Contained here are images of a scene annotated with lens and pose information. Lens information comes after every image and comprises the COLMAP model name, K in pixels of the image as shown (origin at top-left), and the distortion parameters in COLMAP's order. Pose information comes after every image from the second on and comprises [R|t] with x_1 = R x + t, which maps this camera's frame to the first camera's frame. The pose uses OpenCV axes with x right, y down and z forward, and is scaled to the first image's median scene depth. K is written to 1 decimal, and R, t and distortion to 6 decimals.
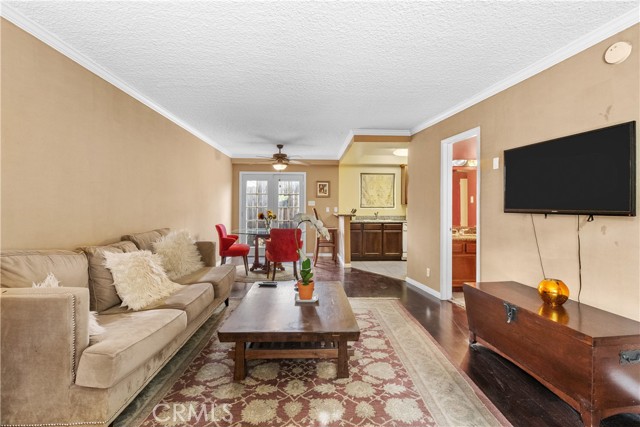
lens RADIAL K [[293.5, 0, 320.4], [0, 293.5, 211.6], [0, 0, 1]] dist [-0.003181, -0.000196]
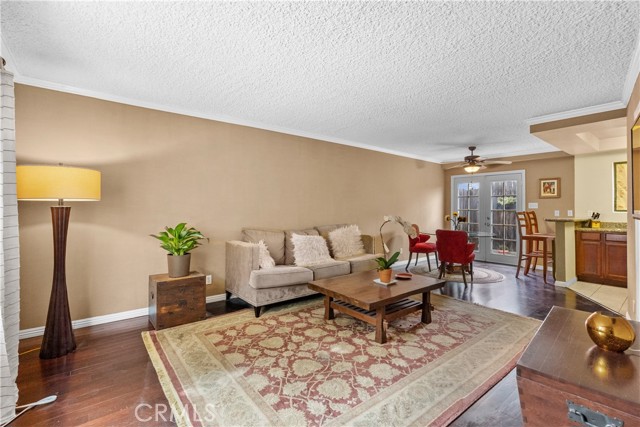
lens RADIAL K [[293.5, 0, 321.5], [0, 293.5, 210.6], [0, 0, 1]] dist [-0.003181, -0.000196]
pose [[0.597645, 0.002882, -0.801755, 0.697092], [-0.014625, 0.999866, -0.007307, 0.002494], [0.801627, 0.016093, 0.597608, 0.019336]]
